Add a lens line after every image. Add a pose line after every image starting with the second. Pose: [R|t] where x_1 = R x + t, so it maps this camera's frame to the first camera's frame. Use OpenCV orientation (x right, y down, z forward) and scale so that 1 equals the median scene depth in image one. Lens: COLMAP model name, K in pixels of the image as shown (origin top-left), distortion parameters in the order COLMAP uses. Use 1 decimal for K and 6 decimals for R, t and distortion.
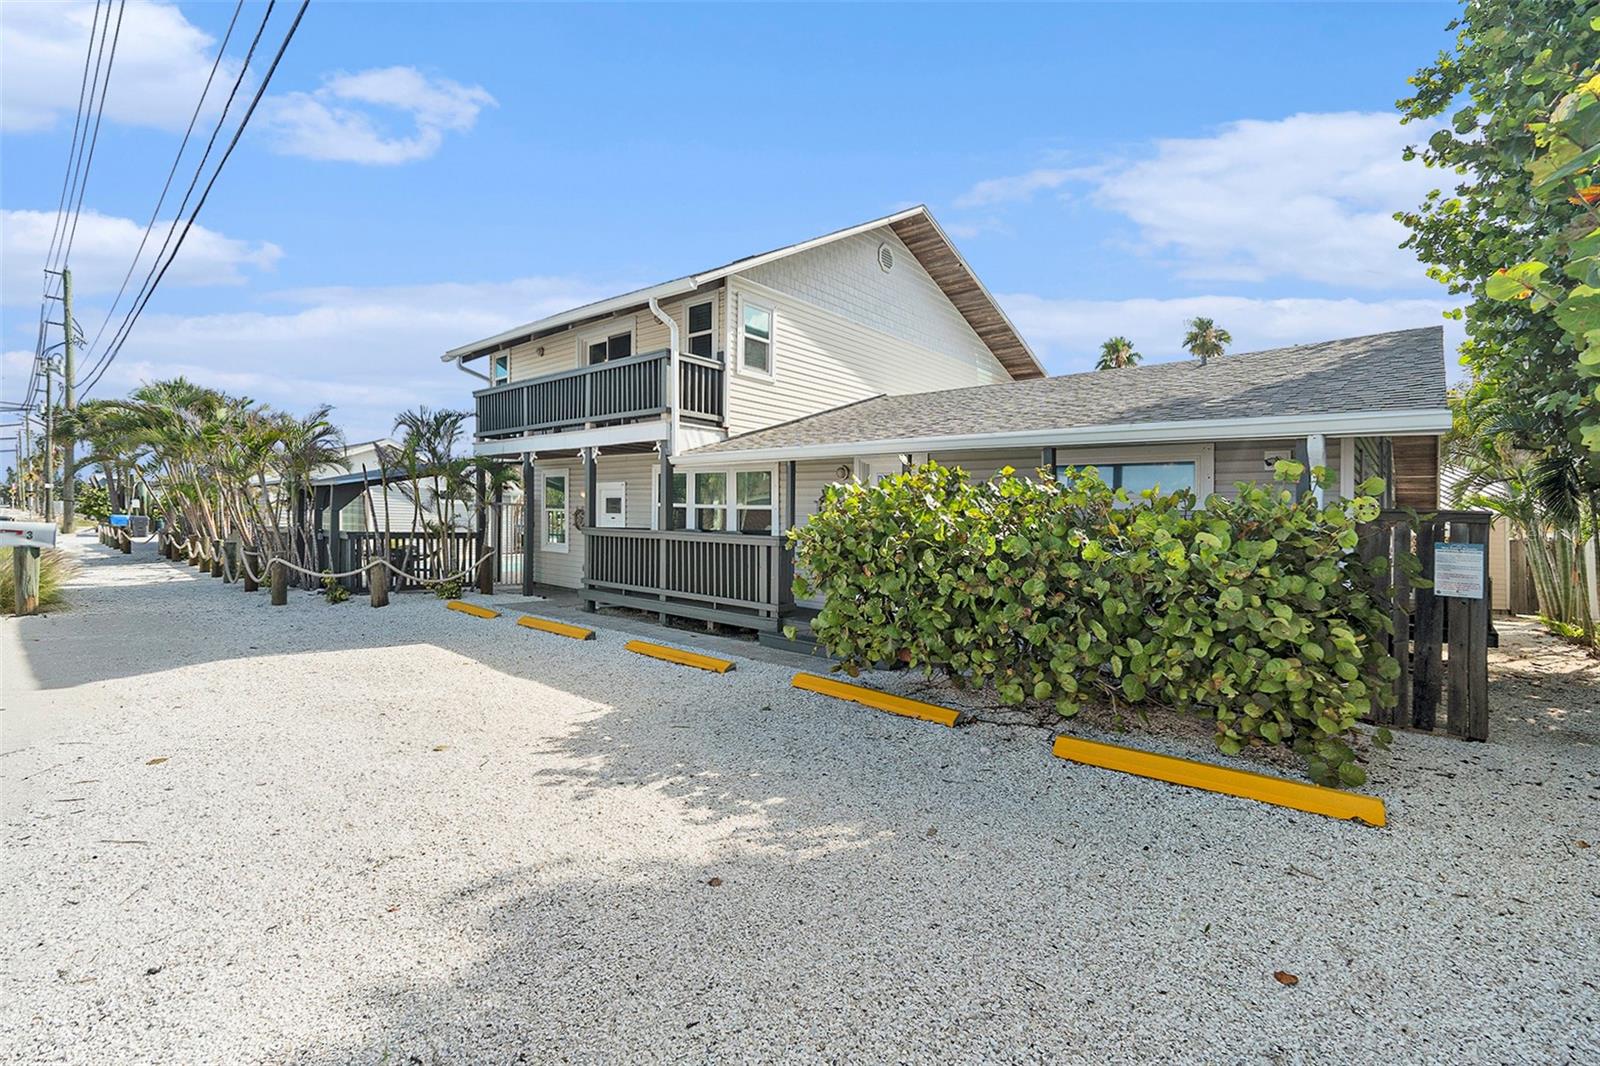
lens RADIAL K [[737.3, 0, 791.4], [0, 737.3, 504.7], [0, 0, 1]] dist [-0.019374, -0.000304]
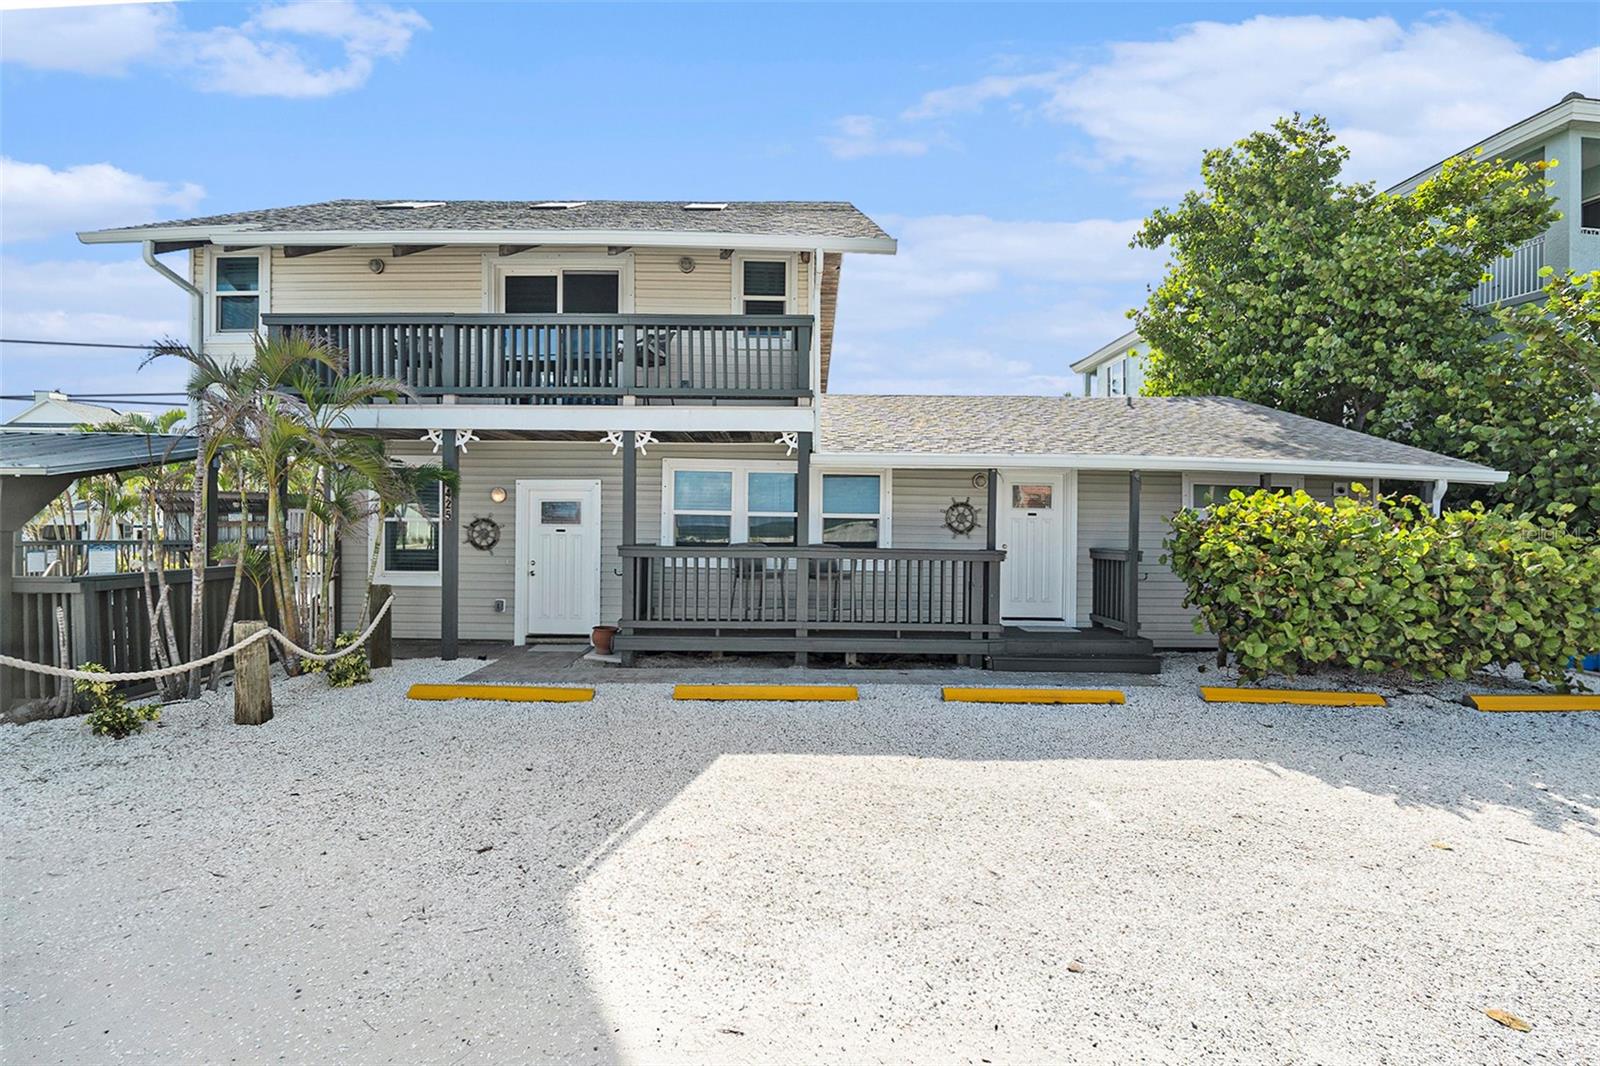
lens RADIAL K [[737.3, 0, 791.4], [0, 737.3, 504.7], [0, 0, 1]] dist [-0.019374, -0.000304]
pose [[0.739024, -0.003704, 0.673669, -0.632812], [-0.001346, 0.999975, 0.006975, -0.014000], [-0.673678, -0.006062, 0.739000, 0.384596]]
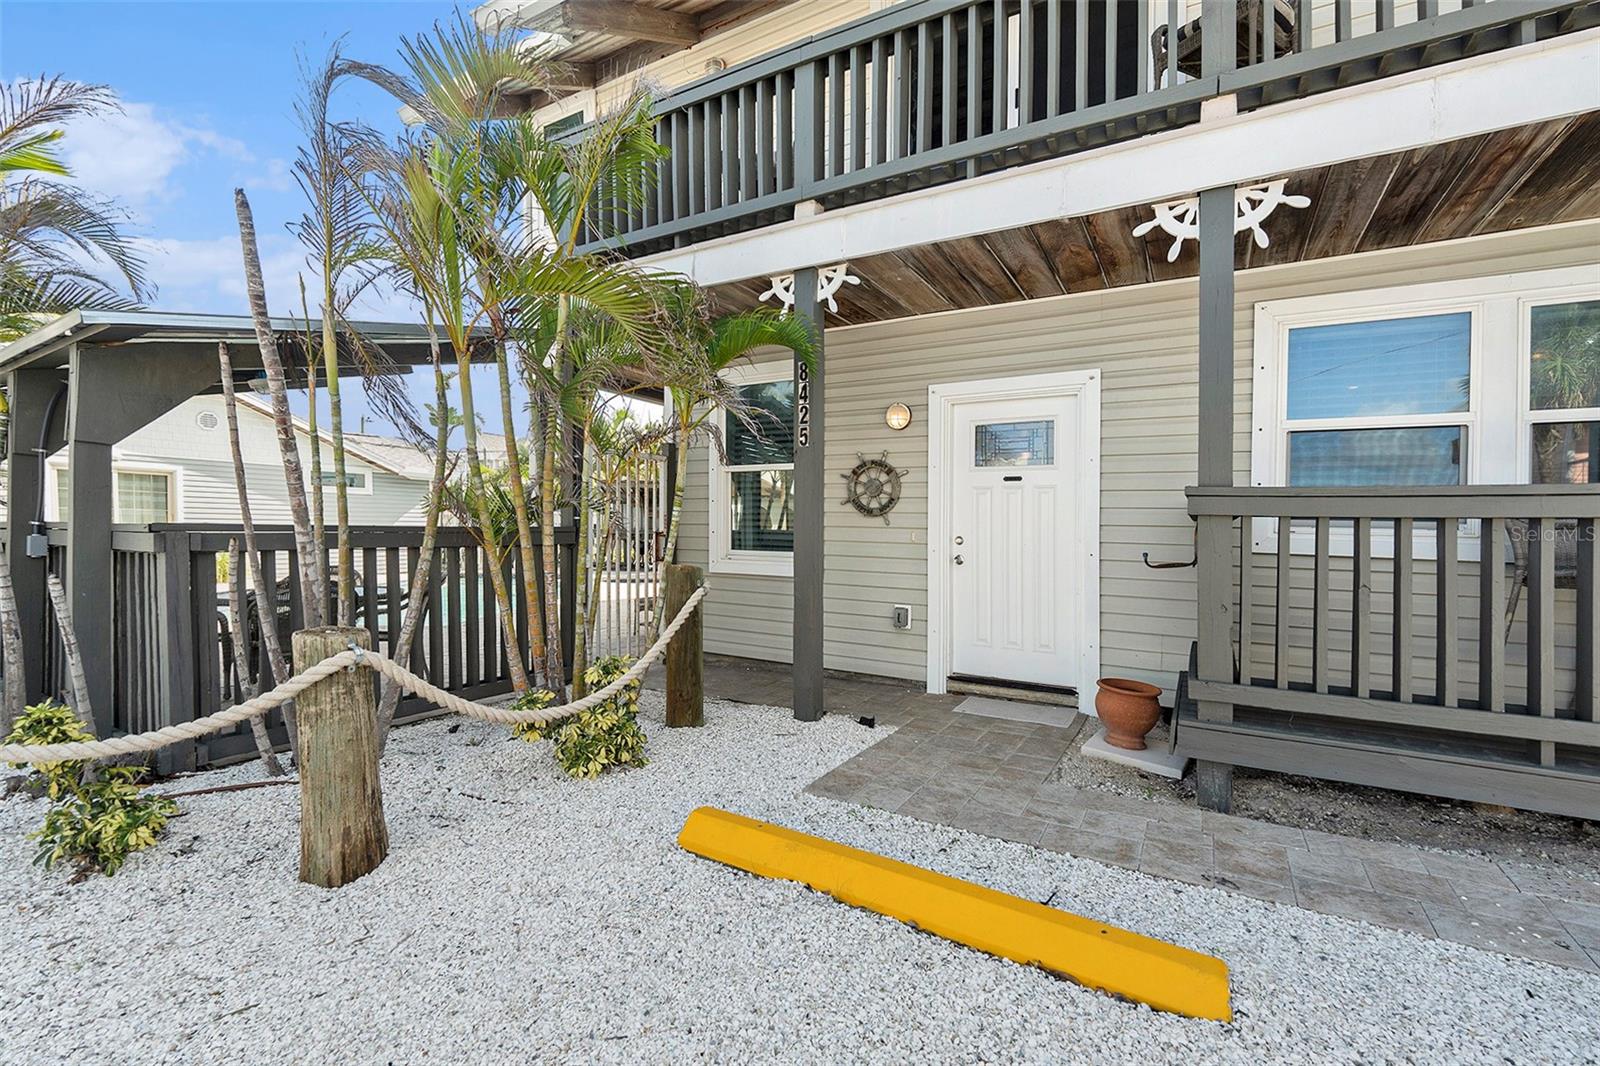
lens RADIAL K [[713.8, 0, 788.8], [0, 713.8, 512.5], [0, 0, 1]] dist [0.001233, -0.000040]
pose [[0.978853, -0.006280, 0.204467, -0.483004], [0.005637, 0.999977, 0.003728, 0.037132], [-0.204486, -0.002497, 0.978866, 0.781179]]
